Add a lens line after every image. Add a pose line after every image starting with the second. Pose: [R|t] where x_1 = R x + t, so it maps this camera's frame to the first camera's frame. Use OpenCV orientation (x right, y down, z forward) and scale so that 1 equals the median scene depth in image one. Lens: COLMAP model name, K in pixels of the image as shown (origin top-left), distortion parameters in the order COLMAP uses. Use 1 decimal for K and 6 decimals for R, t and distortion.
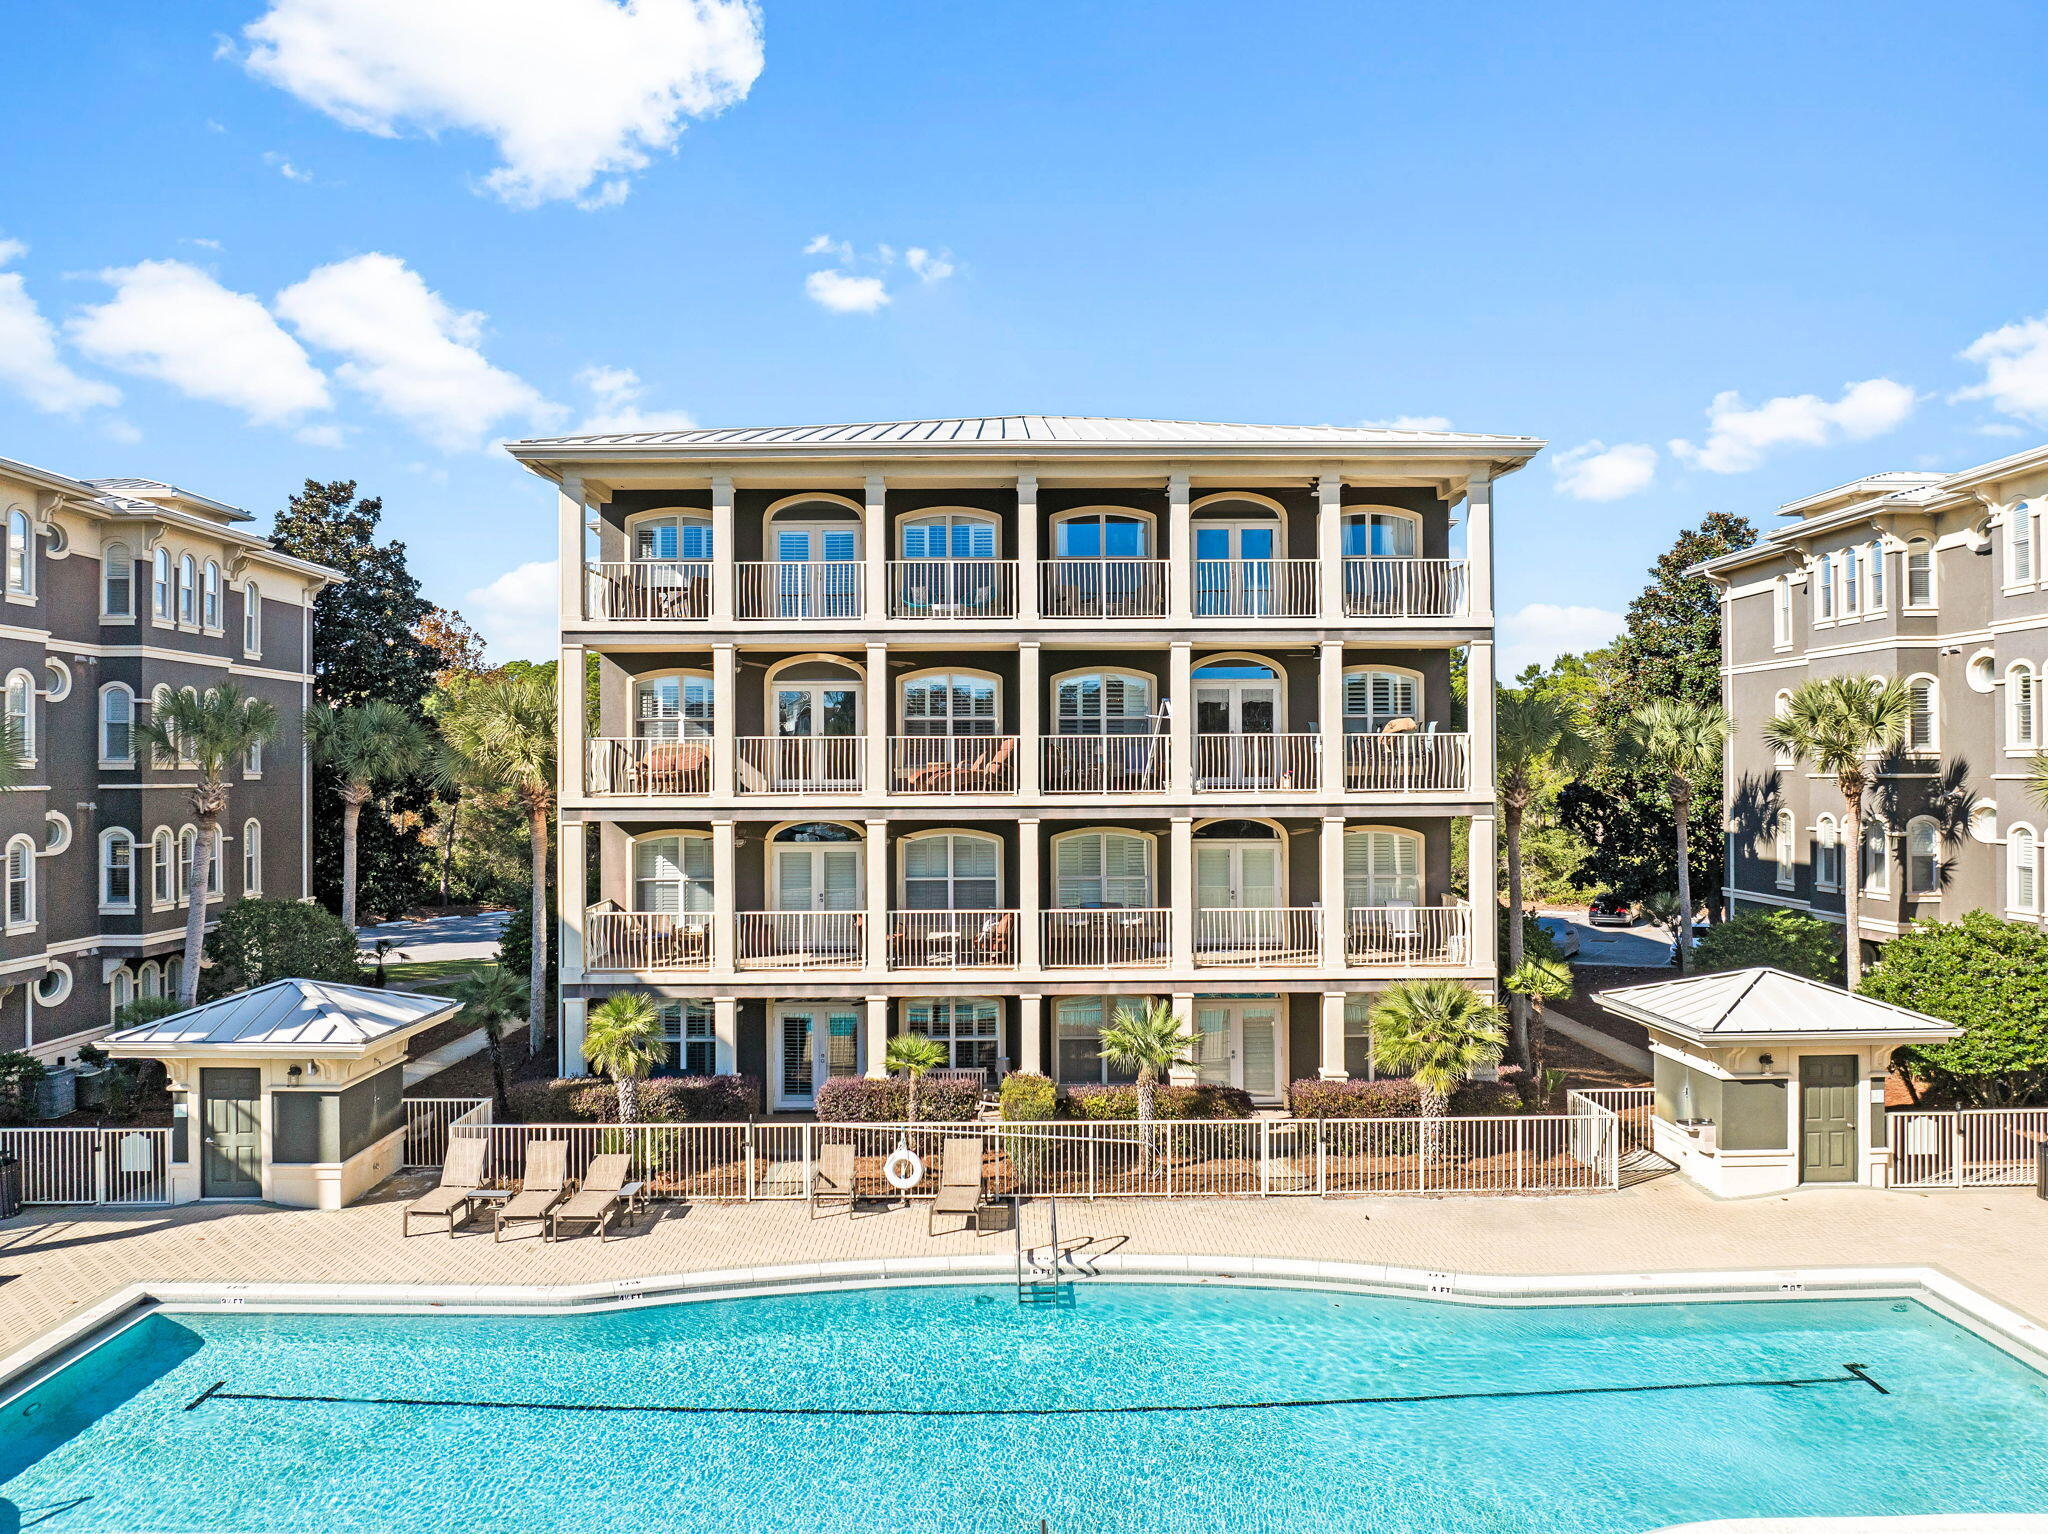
lens RADIAL K [[1464.3, 0, 1024.0], [0, 1464.3, 767.0], [0, 0, 1]] dist [-0.052862, 0.001259]
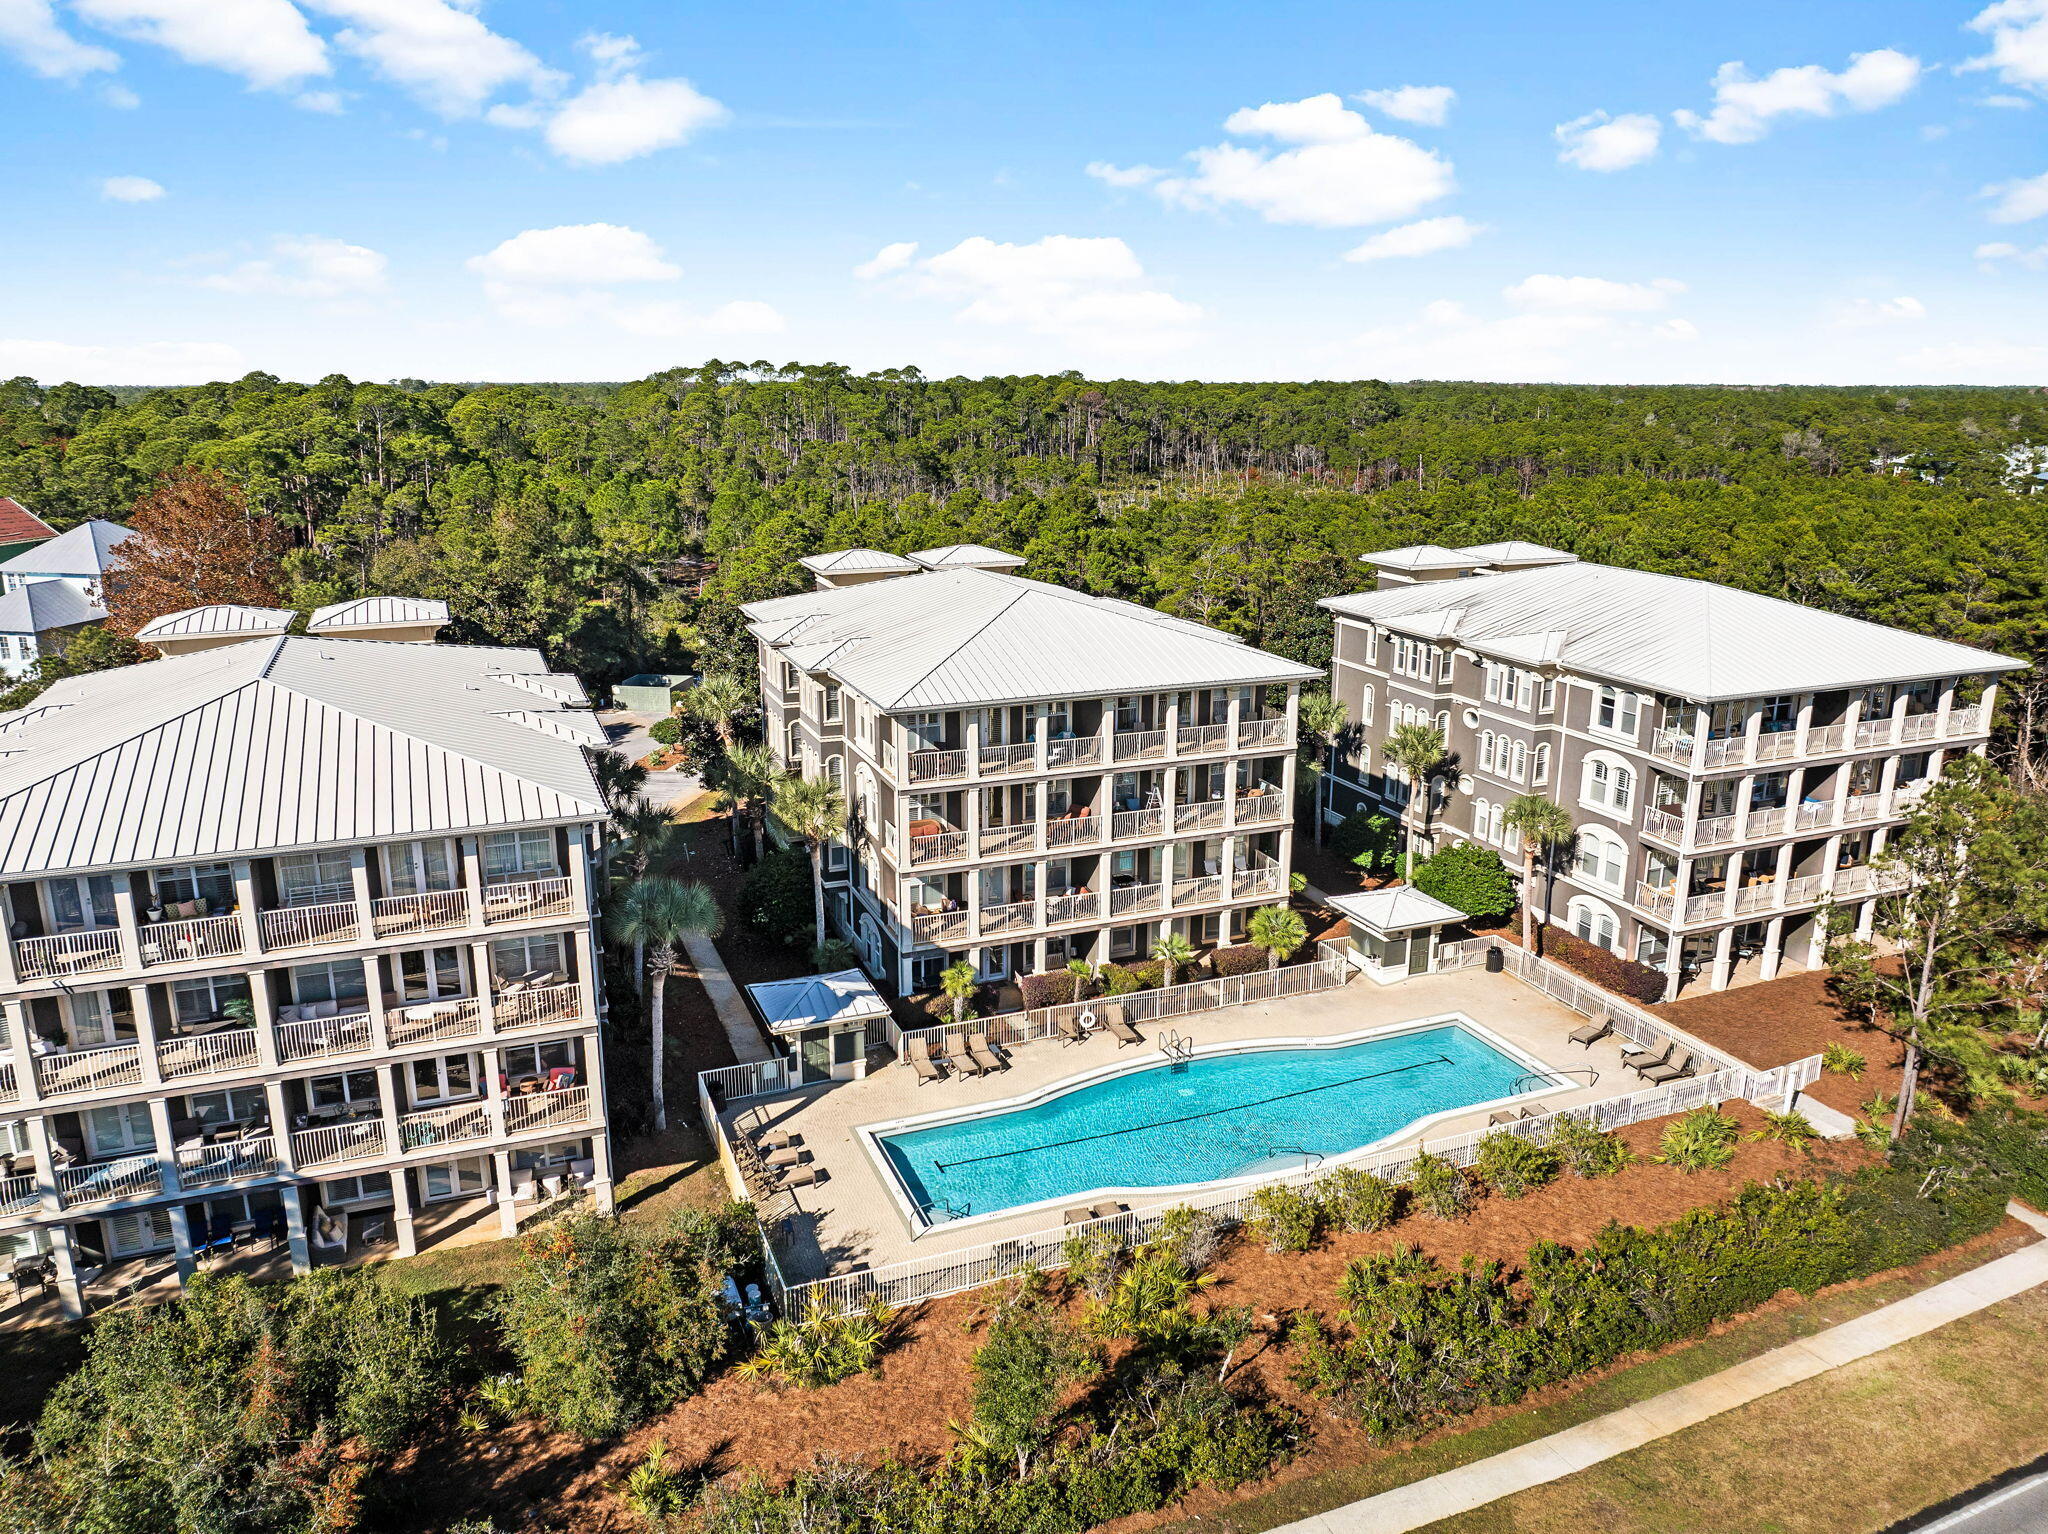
lens RADIAL K [[1464.3, 0, 1024.0], [0, 1464.3, 767.0], [0, 0, 1]] dist [-0.052862, 0.001259]
pose [[0.932009, -0.087960, 0.351601, -0.931037], [-0.007812, 0.965003, 0.262124, -0.708456], [-0.362352, -0.247049, 0.898703, -0.950905]]
